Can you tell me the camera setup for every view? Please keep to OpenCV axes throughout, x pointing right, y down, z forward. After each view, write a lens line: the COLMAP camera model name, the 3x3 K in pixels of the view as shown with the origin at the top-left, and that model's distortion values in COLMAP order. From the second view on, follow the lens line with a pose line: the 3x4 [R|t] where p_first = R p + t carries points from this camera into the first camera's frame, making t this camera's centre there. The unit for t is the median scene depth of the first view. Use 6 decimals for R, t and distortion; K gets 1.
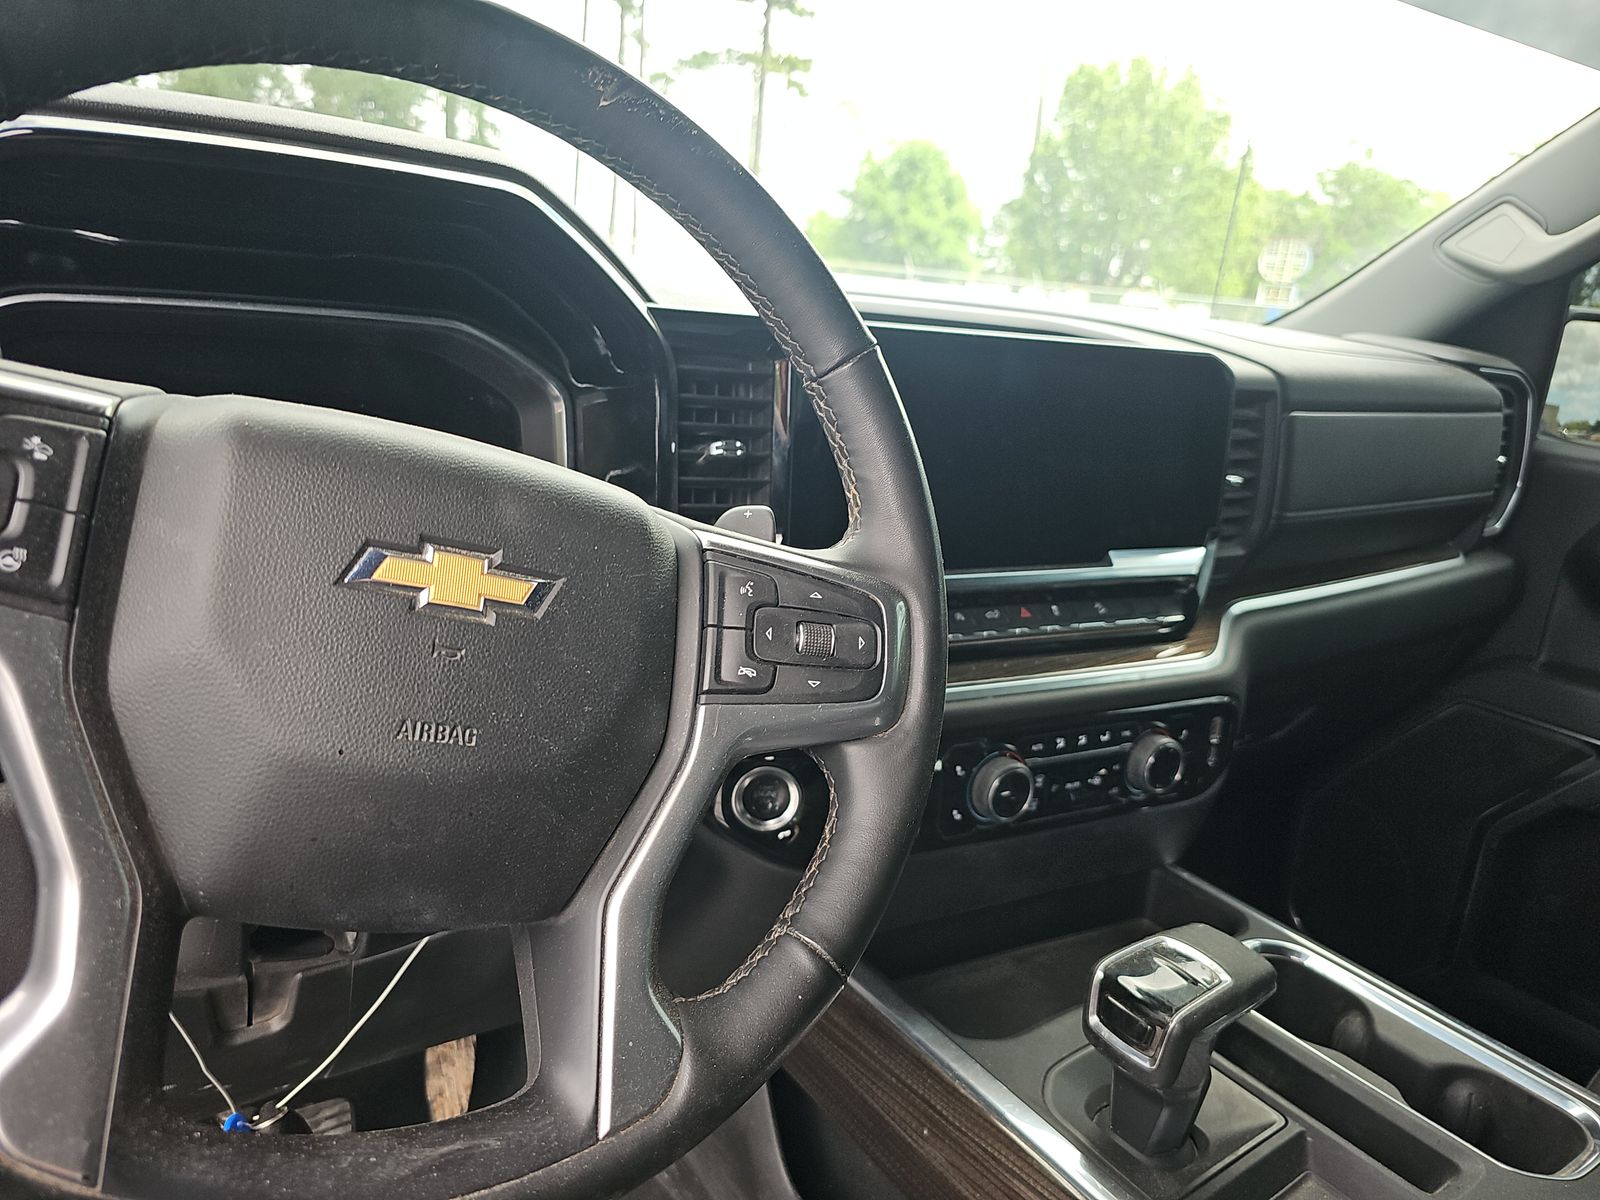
lens RADIAL K [[1063.7, 0, 799.4], [0, 1063.7, 558.3], [0, 0, 1]] dist [0.056818, -0.075874]
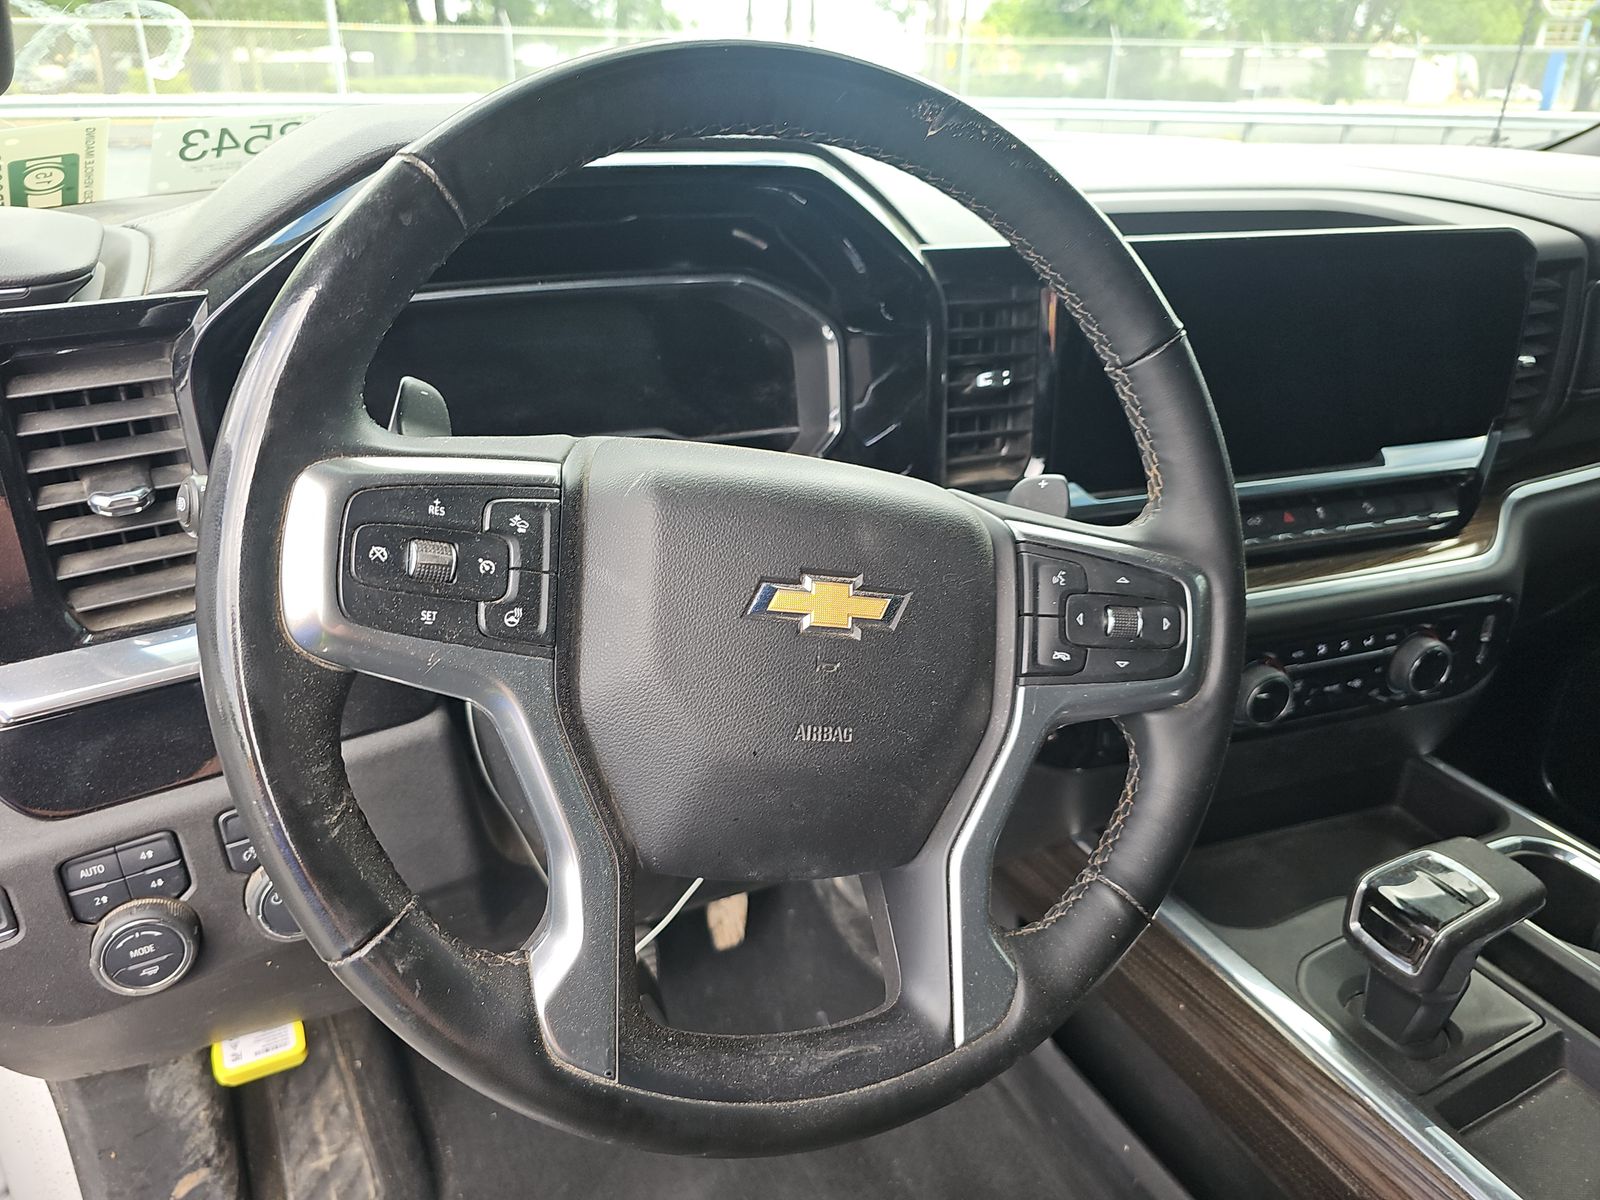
lens RADIAL K [[1078.3, 0, 798.0], [0, 1078.3, 561.1], [0, 0, 1]] dist [0.022800, -0.029540]
pose [[0.984023, -0.000855, -0.178040, -0.080944], [0.030254, 0.986249, 0.162472, -0.122876], [0.175453, -0.165263, 0.970518, -0.081416]]
